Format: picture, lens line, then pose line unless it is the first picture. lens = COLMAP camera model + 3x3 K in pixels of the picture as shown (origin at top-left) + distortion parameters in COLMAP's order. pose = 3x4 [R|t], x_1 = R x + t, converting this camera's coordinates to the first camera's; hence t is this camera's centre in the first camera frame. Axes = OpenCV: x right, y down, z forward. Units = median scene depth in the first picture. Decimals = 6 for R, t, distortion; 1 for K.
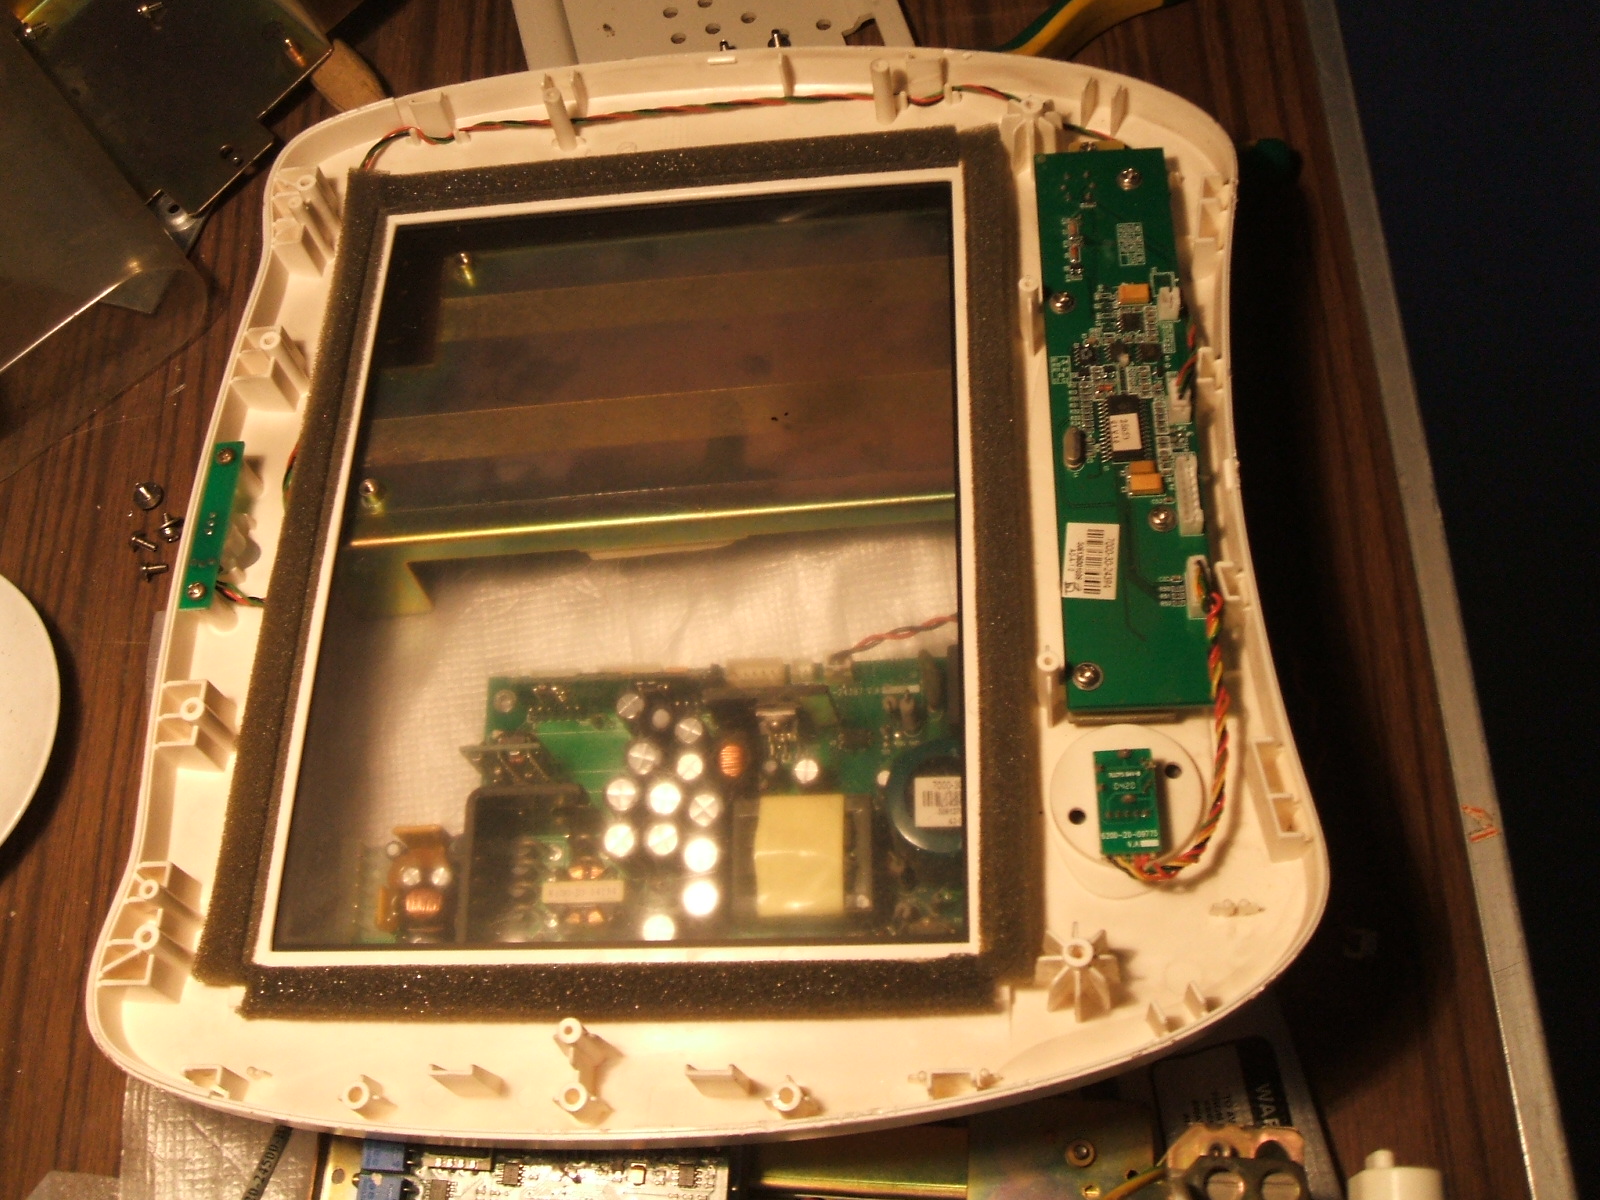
lens RADIAL K [[2120.2, 0, 800.0], [0, 2120.2, 600.0], [0, 0, 1]] dist [-0.023306, -0.002377]
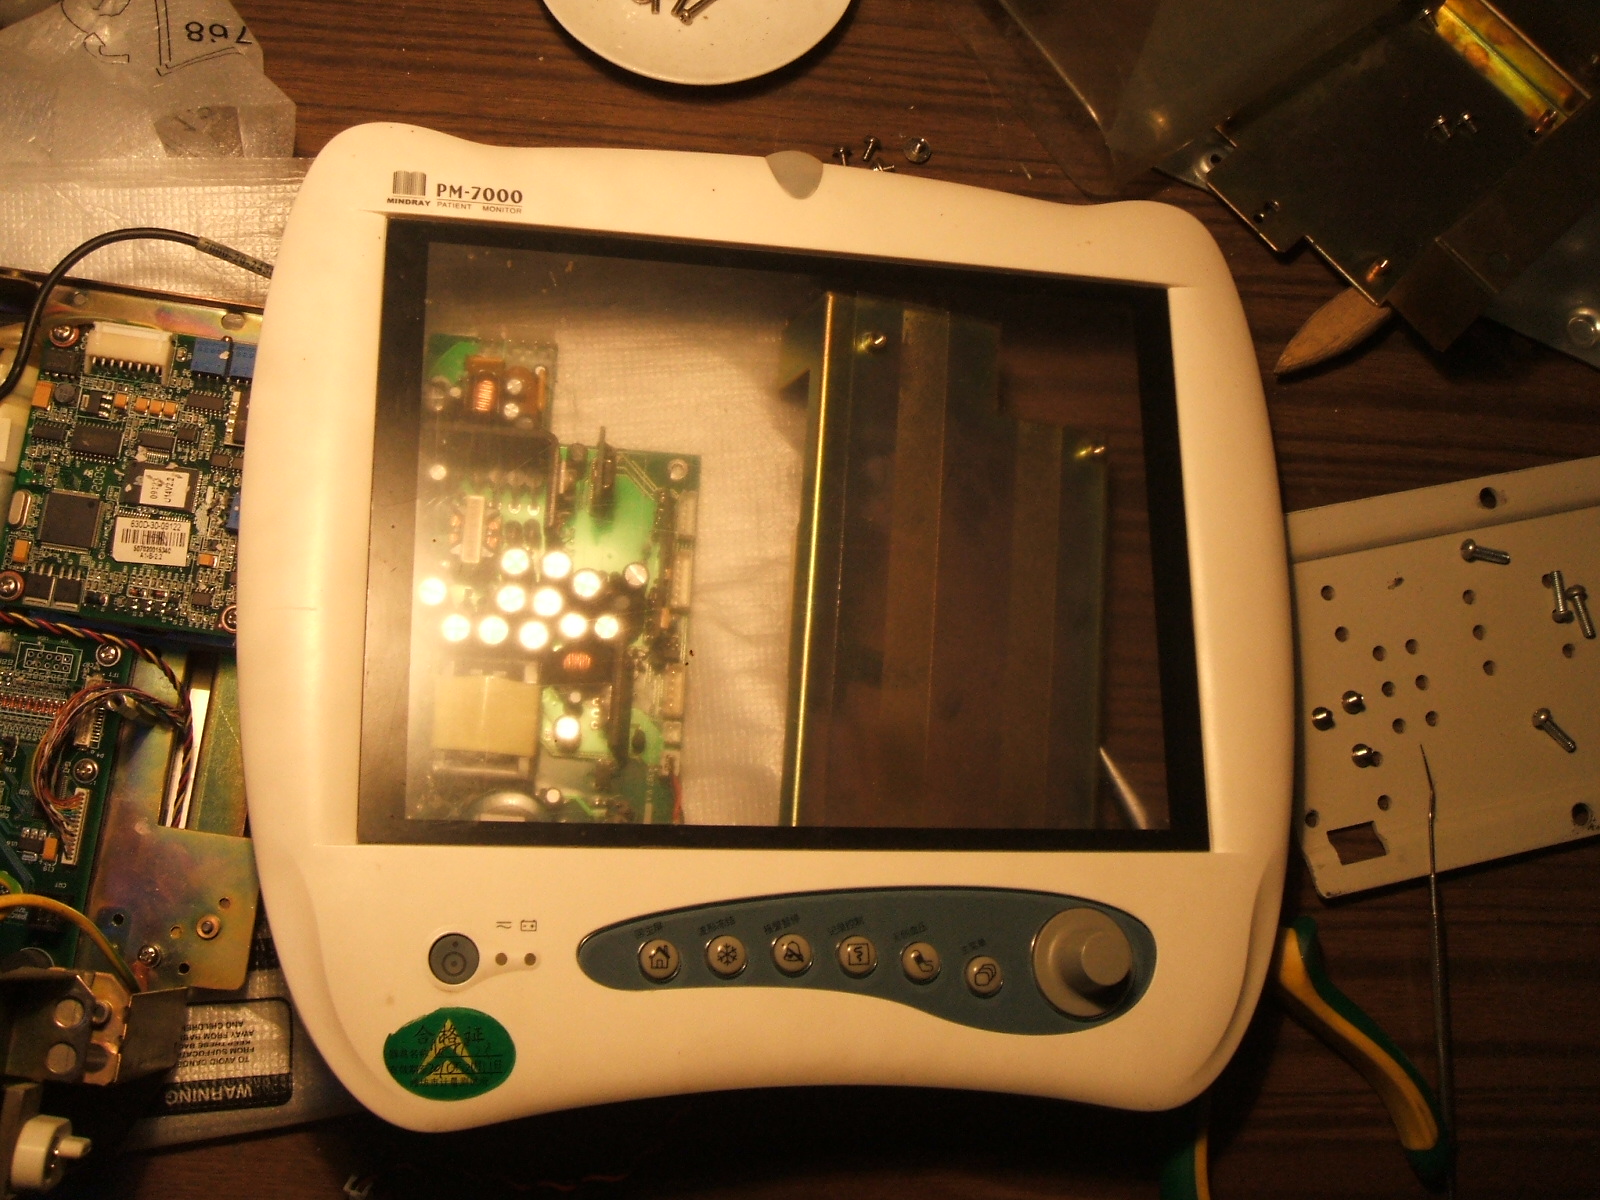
lens RADIAL K [[2120.2, 0, 800.0], [0, 2120.2, 600.0], [0, 0, 1]] dist [-0.023306, -0.002377]
pose [[-0.066692, 0.992430, -0.103127, 0.043181], [-0.924915, -0.022720, 0.379496, -0.461007], [0.374280, 0.120693, 0.919428, 0.001166]]
